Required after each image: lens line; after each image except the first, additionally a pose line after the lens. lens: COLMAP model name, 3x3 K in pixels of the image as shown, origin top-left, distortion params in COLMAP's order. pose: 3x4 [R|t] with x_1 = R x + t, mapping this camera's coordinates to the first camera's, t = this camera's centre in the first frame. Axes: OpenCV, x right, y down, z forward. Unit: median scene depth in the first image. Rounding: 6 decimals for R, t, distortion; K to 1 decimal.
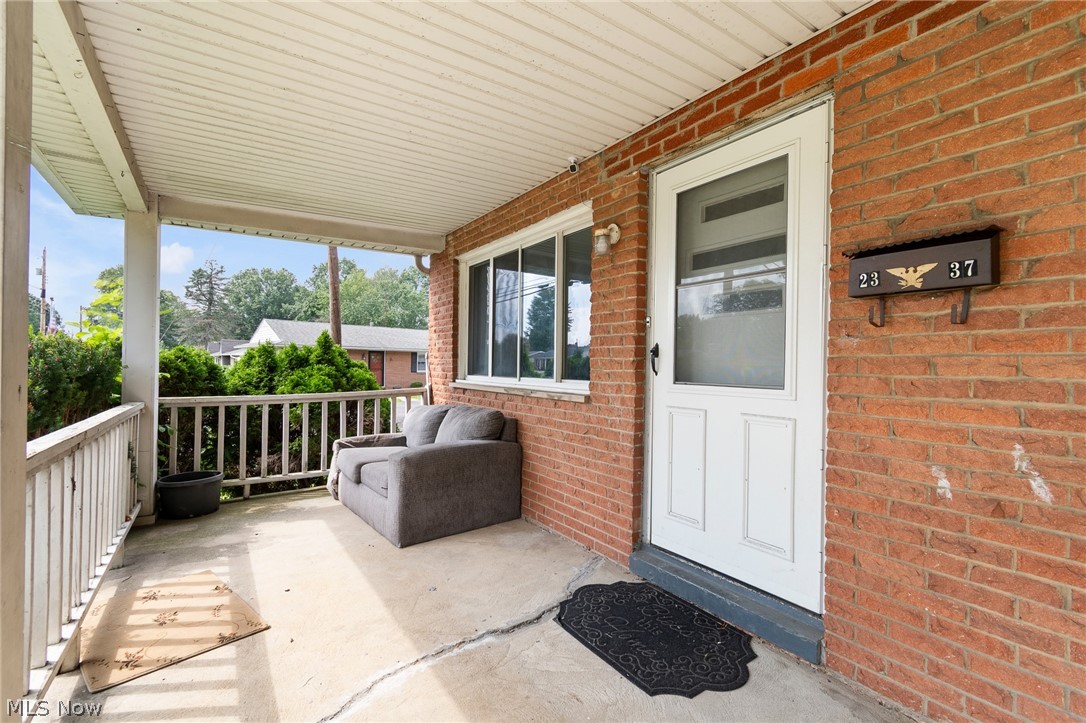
lens RADIAL K [[482.3, 0, 543.8], [0, 482.3, 359.2], [0, 0, 1]] dist [0.002834, -0.000246]
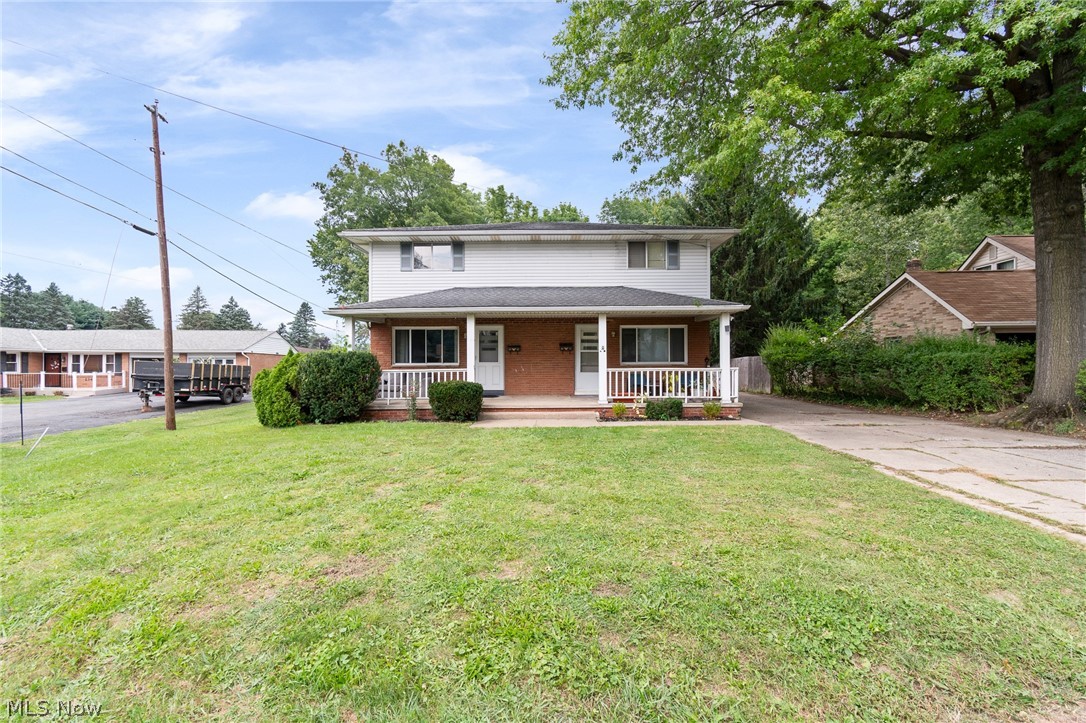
lens RADIAL K [[482.3, 0, 542.1], [0, 482.3, 362.6], [0, 0, 1]] dist [0.002834, -0.000246]
pose [[0.542527, -0.014414, 0.839915, -5.741091], [0.006759, 0.999895, 0.012794, -0.024423], [-0.840011, -0.001265, 0.542567, -3.847178]]
